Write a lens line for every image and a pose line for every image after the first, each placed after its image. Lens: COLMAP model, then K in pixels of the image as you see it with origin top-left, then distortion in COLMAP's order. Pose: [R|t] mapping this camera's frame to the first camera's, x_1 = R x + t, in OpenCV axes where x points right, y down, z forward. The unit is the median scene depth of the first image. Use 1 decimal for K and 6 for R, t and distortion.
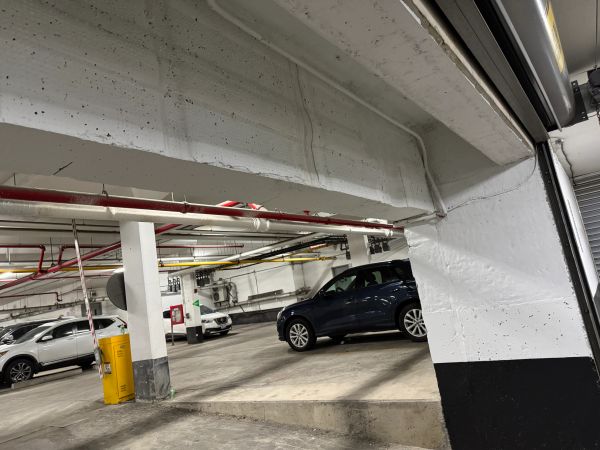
lens RADIAL K [[423.1, 0, 300.0], [0, 423.1, 225.0], [0, 0, 1]] dist [0.074406, -0.104062]
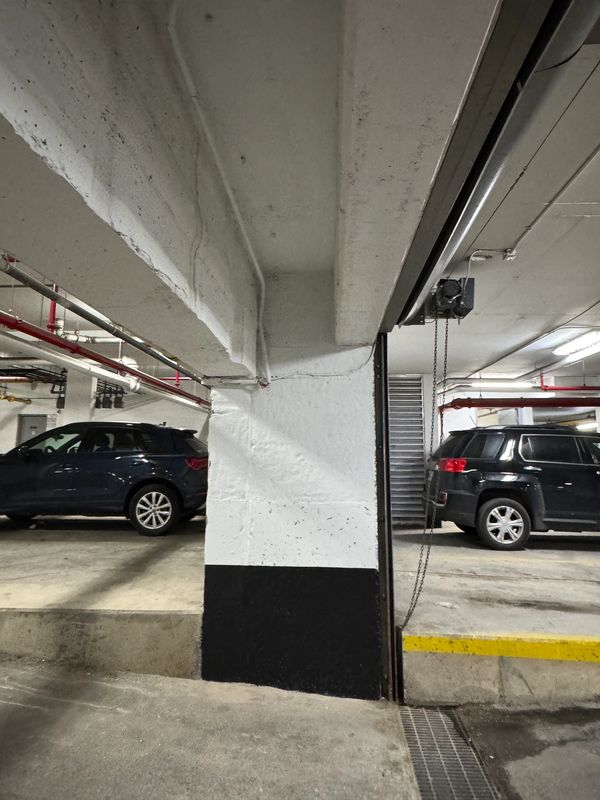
lens RADIAL K [[559.9, 0, 299.3], [0, 559.9, 352.0], [0, 0, 1]] dist [-0.003958, -0.000669]
pose [[0.818156, 0.266588, 0.509462, -0.160801], [-0.238055, 0.963570, -0.121912, 0.031382], [-0.523402, -0.021537, 0.851813, 0.045722]]
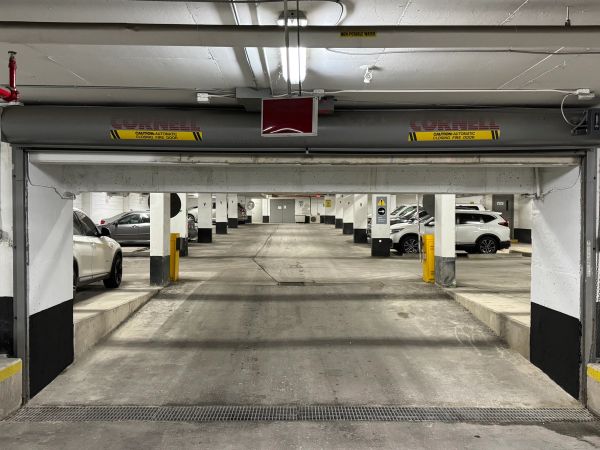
lens RADIAL K [[564.1, 0, 300.0], [0, 564.1, 225.0], [0, 0, 1]] dist [0.003537, 0.006273]
pose [[0.598134, 0.170704, -0.783004, 1.167357], [0.042455, 0.968929, 0.243668, -0.360497], [0.800271, -0.178989, 0.572303, -0.544014]]
